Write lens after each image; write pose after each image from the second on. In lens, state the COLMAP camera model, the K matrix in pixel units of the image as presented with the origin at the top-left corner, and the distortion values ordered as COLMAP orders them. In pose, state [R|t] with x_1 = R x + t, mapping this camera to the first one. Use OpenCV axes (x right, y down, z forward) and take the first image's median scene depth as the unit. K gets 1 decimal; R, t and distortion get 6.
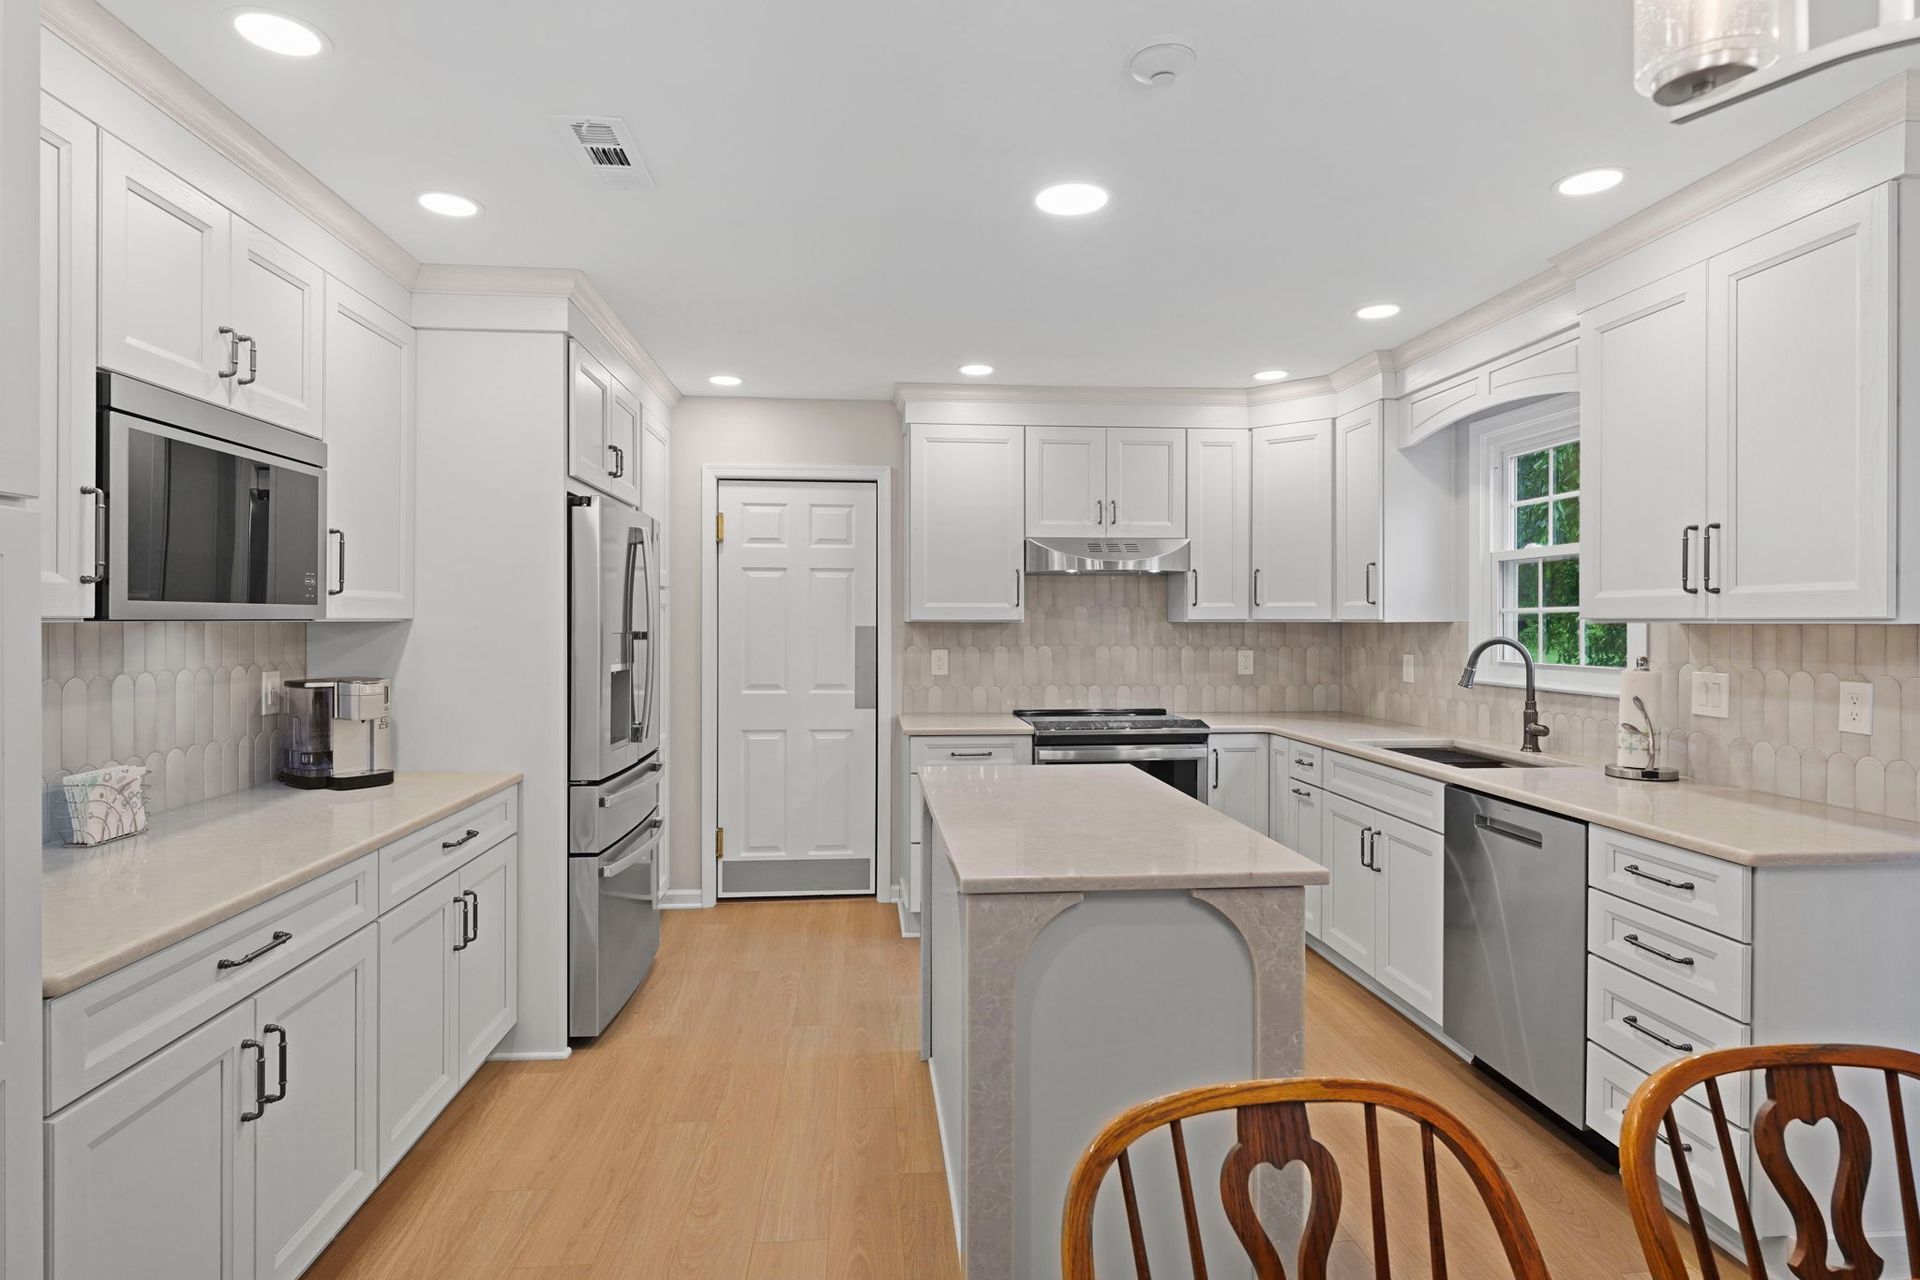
lens RADIAL K [[1013.2, 0, 959.7], [0, 1013.2, 624.5], [0, 0, 1]] dist [-0.001904, -0.000870]
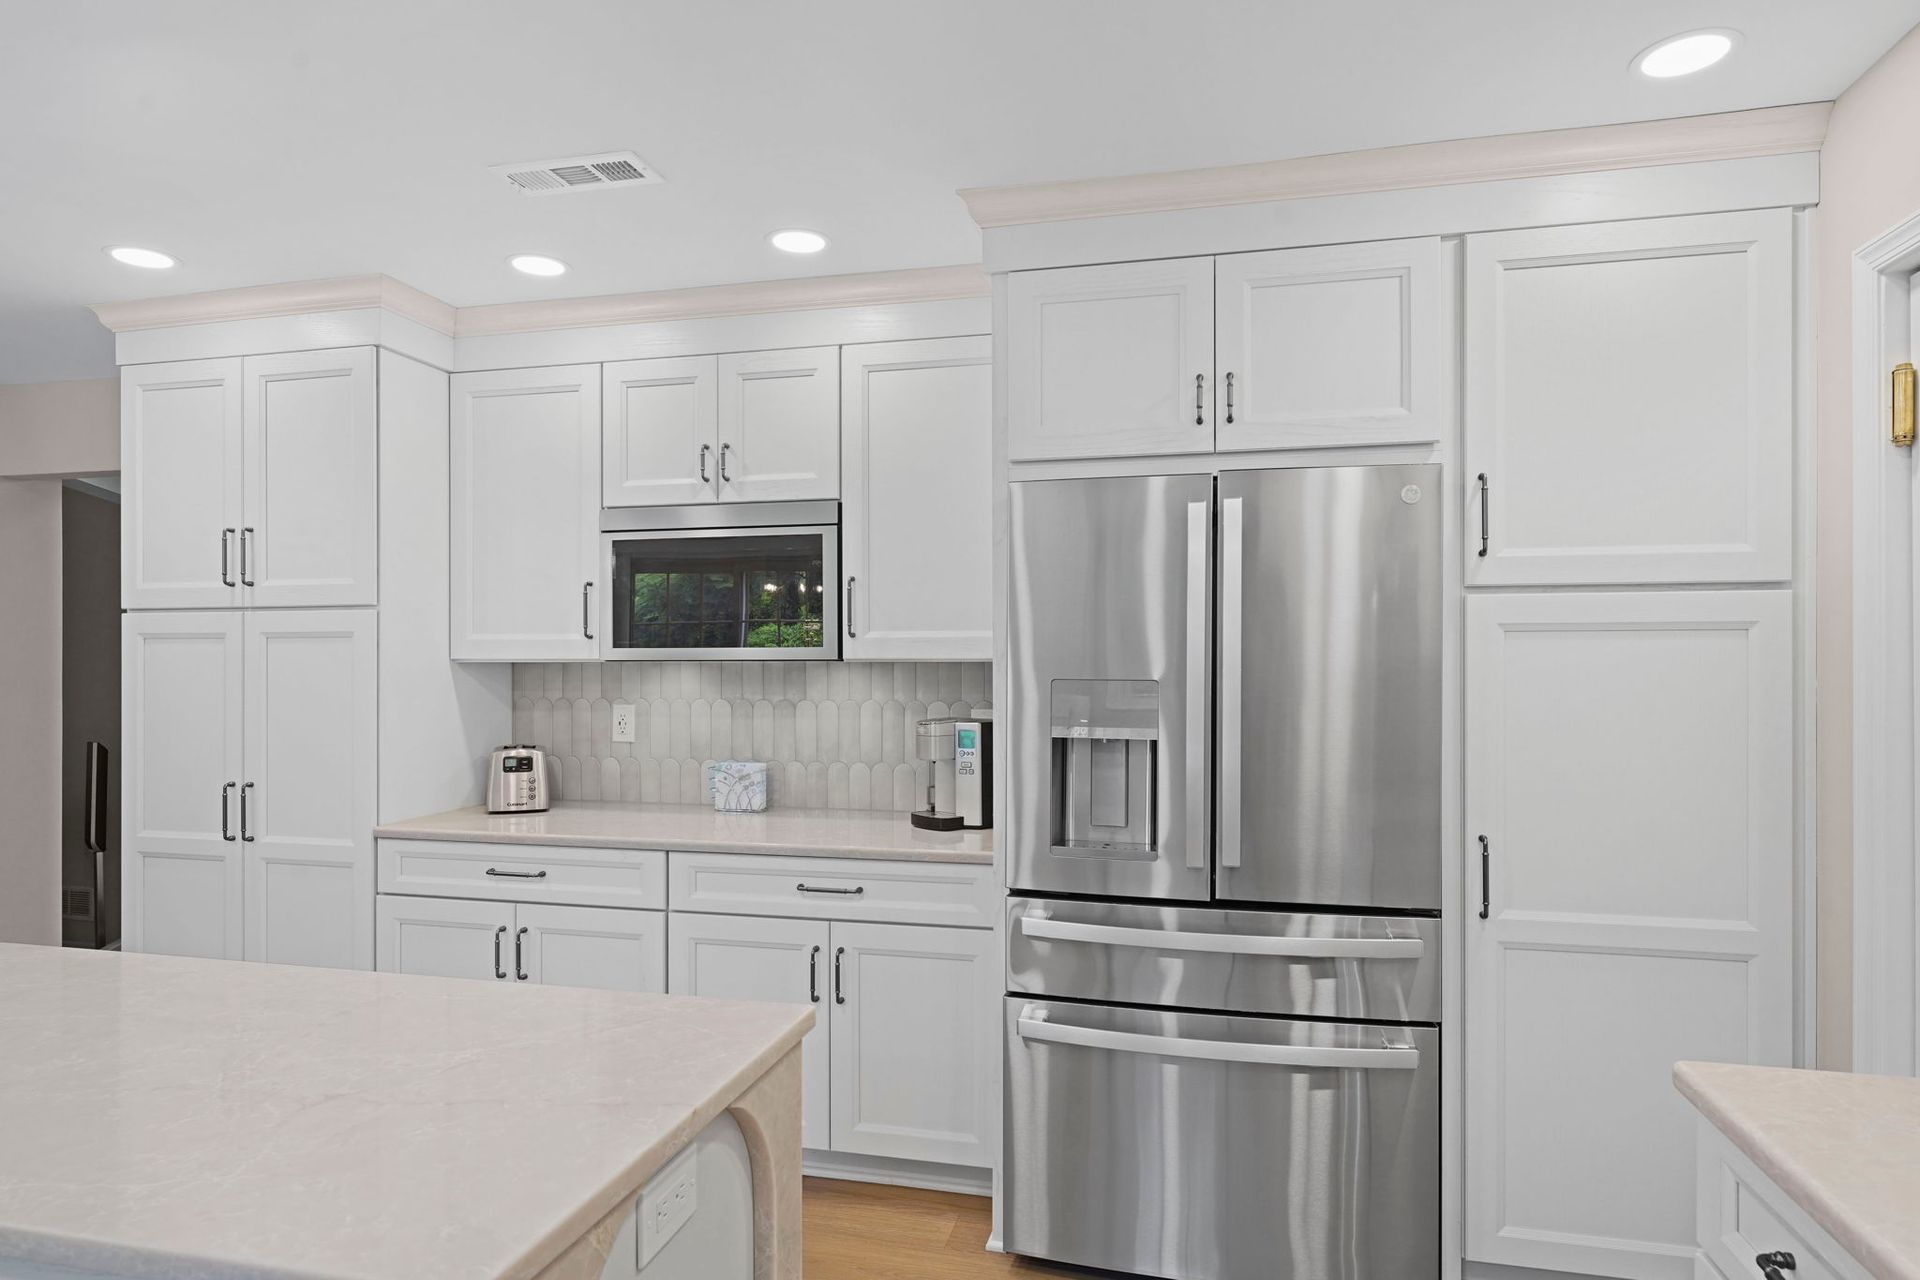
lens RADIAL K [[1101.2, 0, 954.1], [0, 1101.2, 662.6], [0, 0, 1]] dist [0.000159, 0.000956]
pose [[-0.324365, -0.002480, -0.945929, 0.310353], [-0.004457, 0.999989, -0.001094, -0.000900], [0.945921, 0.003861, -0.324373, 0.995104]]
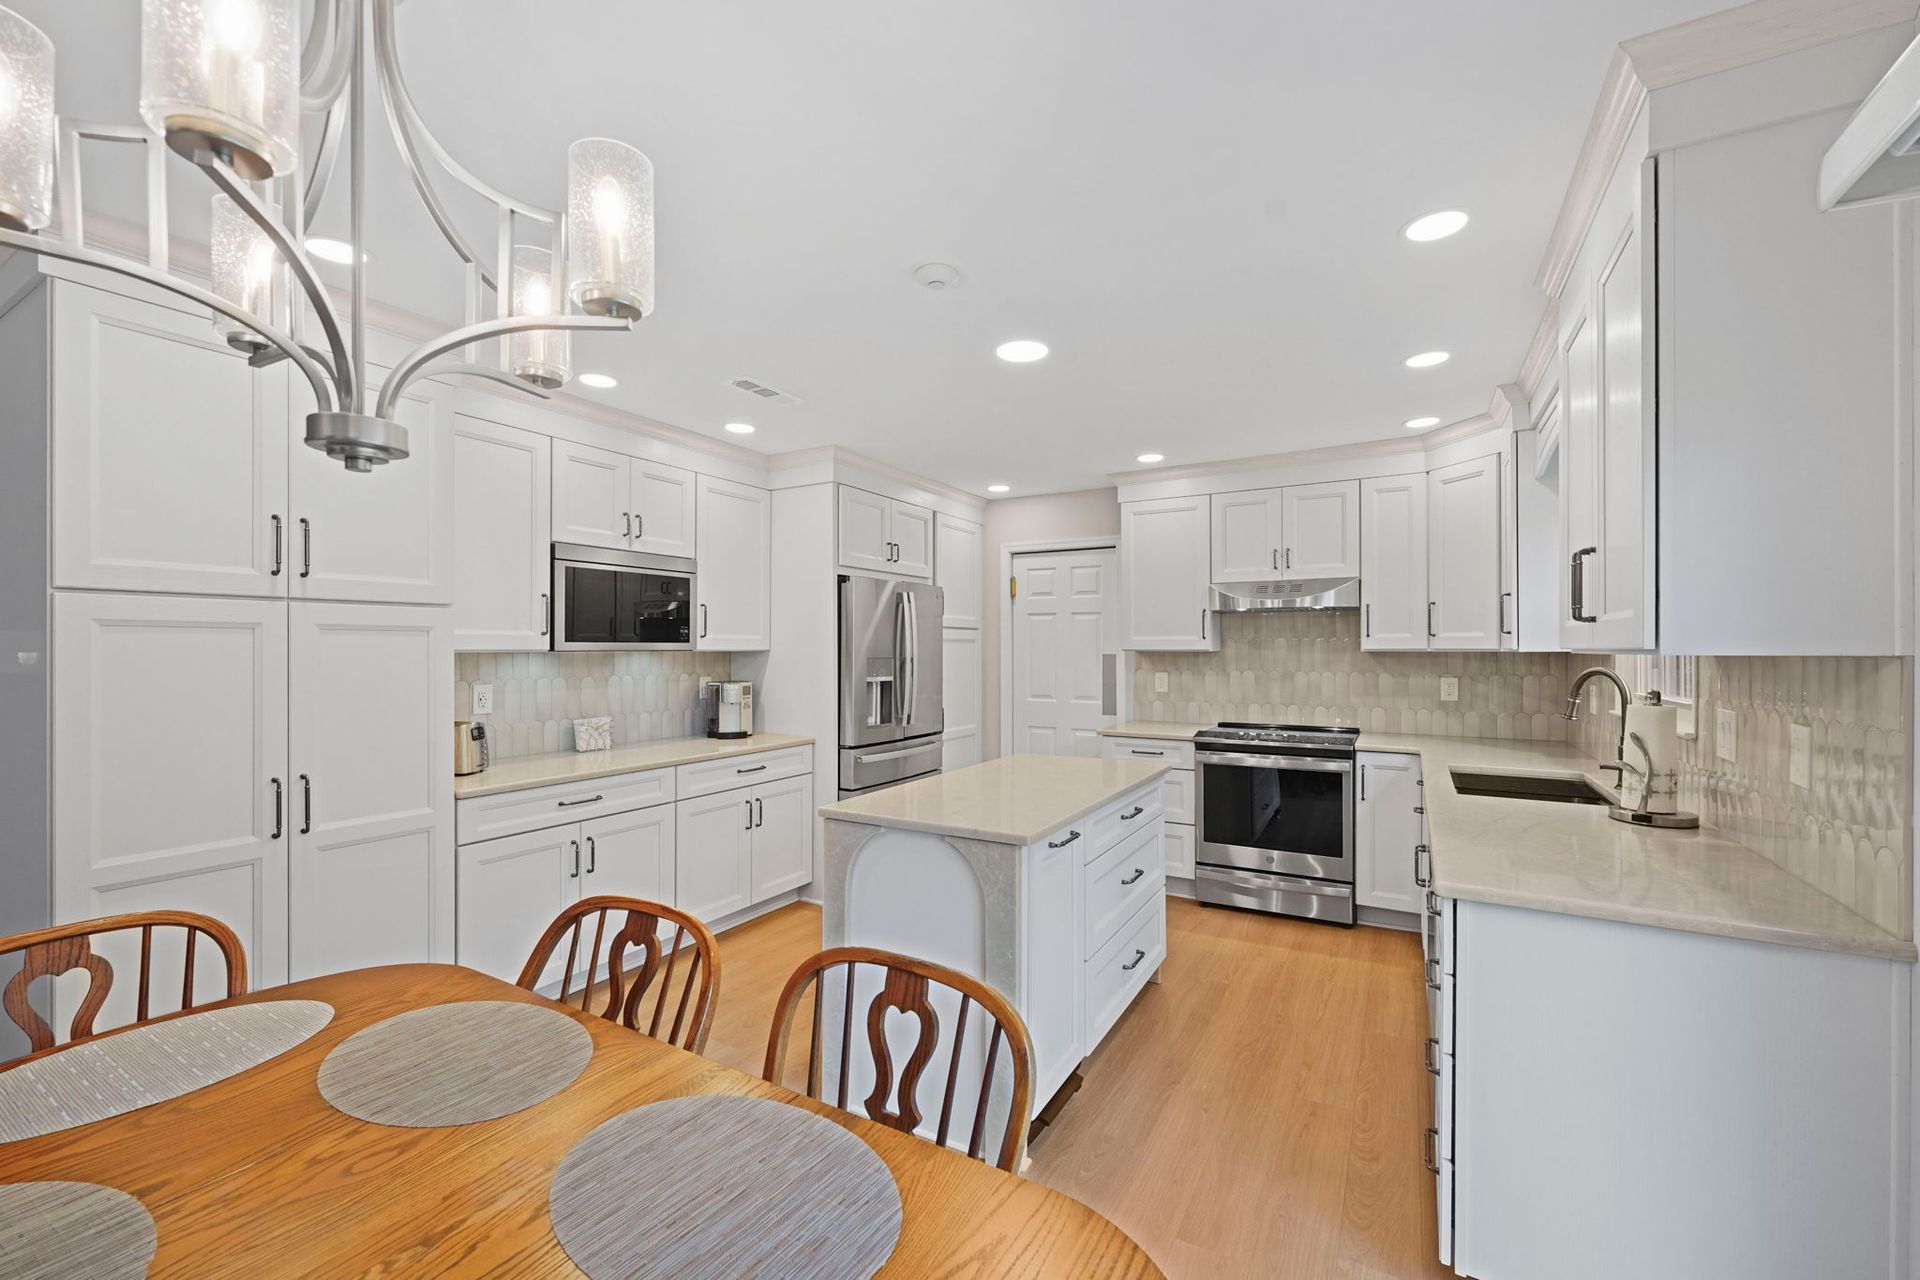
lens RADIAL K [[775.2, 0, 955.2], [0, 775.2, 648.8], [0, 0, 1]] dist [-0.000954, -0.000099]
pose [[0.812744, -0.001217, -0.582620, 0.431750], [-0.001376, 0.999991, -0.004008, -0.001563], [0.582619, 0.004059, 0.812735, 0.047490]]
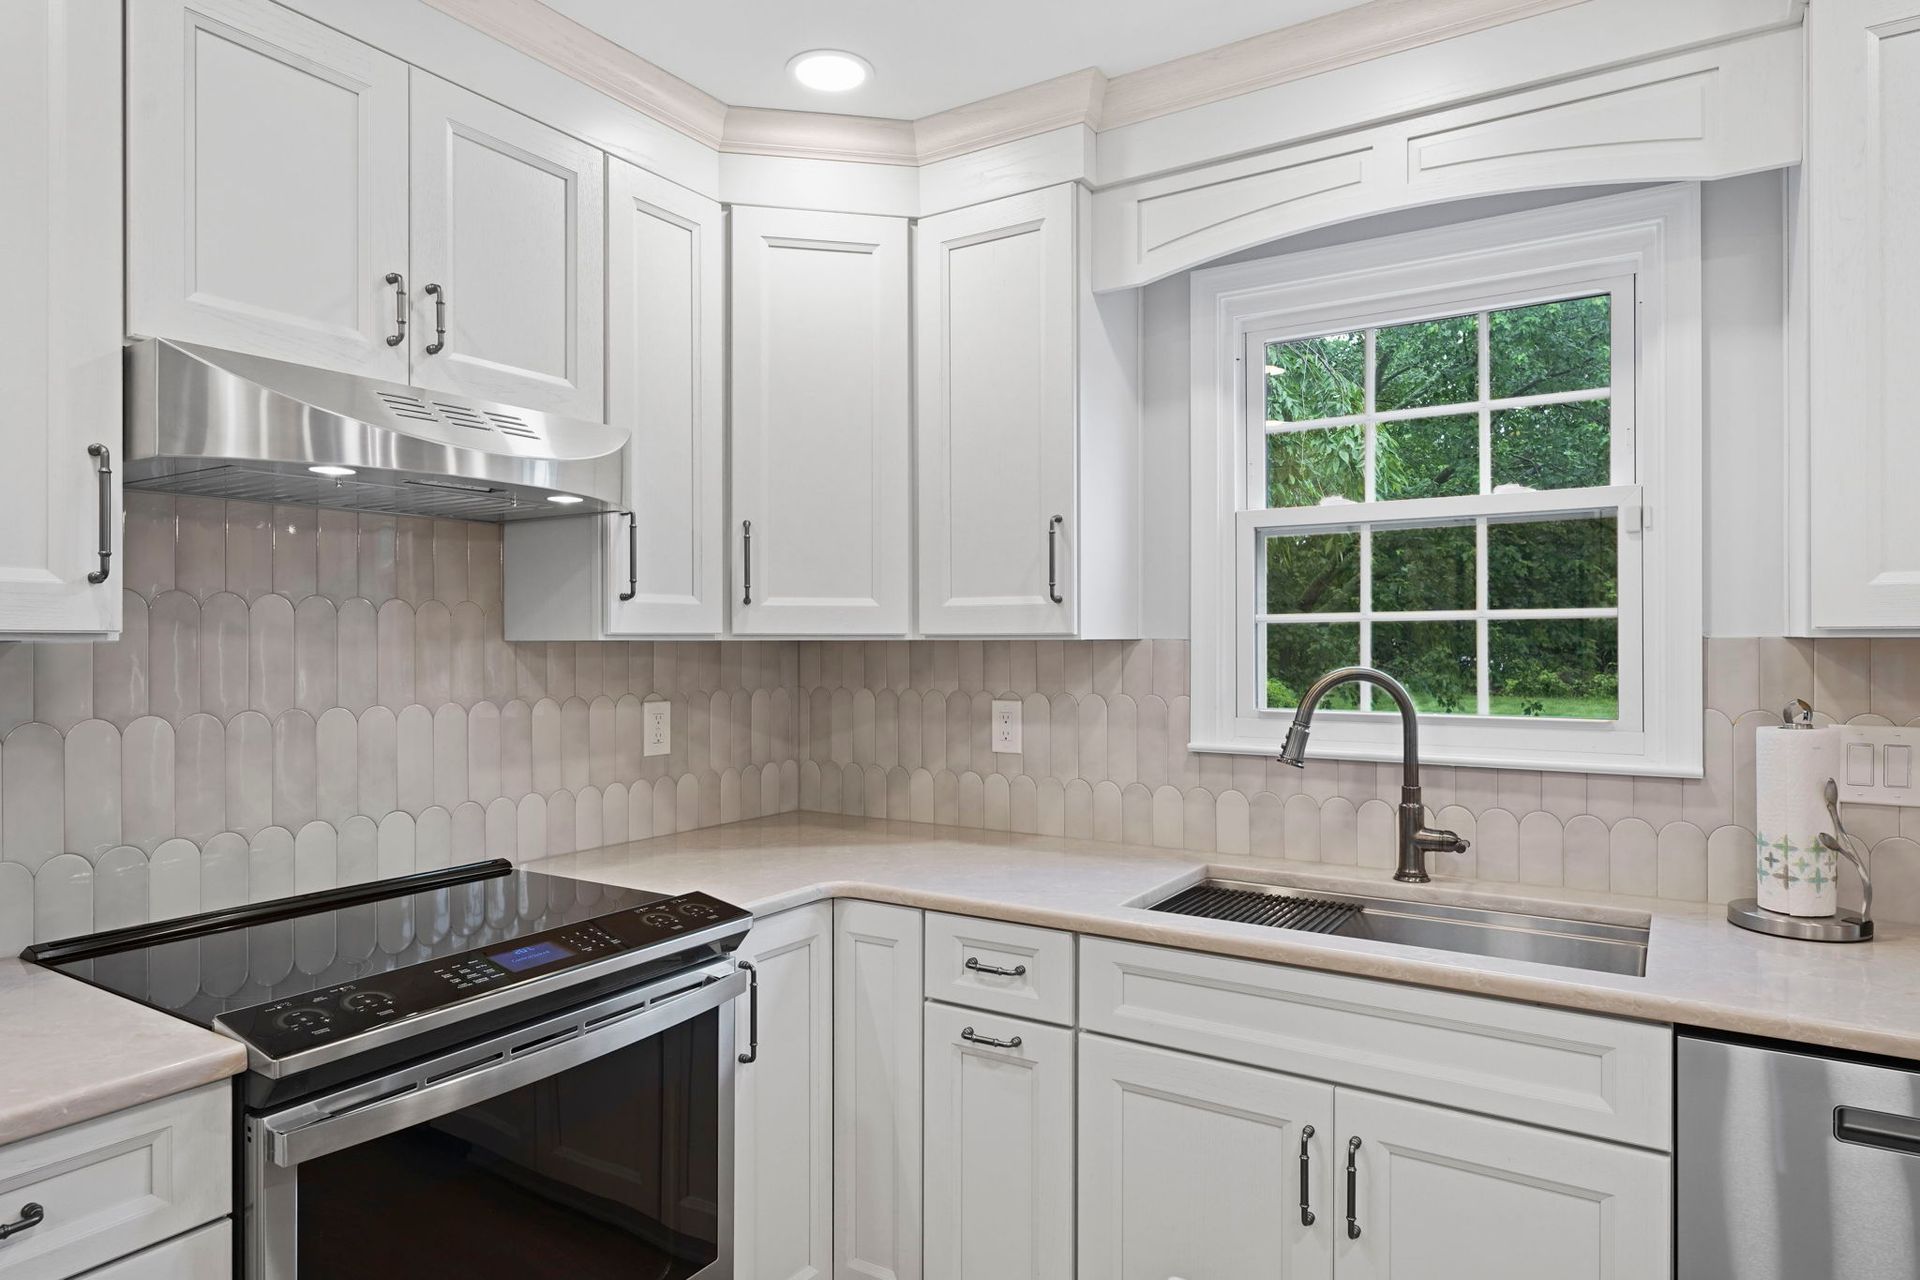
lens RADIAL K [[1118.6, 0, 958.6], [0, 1118.6, 643.4], [0, 0, 1]] dist [-0.003059, -0.000726]
pose [[0.614241, -0.001820, 0.789117, -0.043753], [0.004814, 0.999987, -0.001440, -0.000065], [-0.789104, 0.004683, 0.614242, 0.748354]]
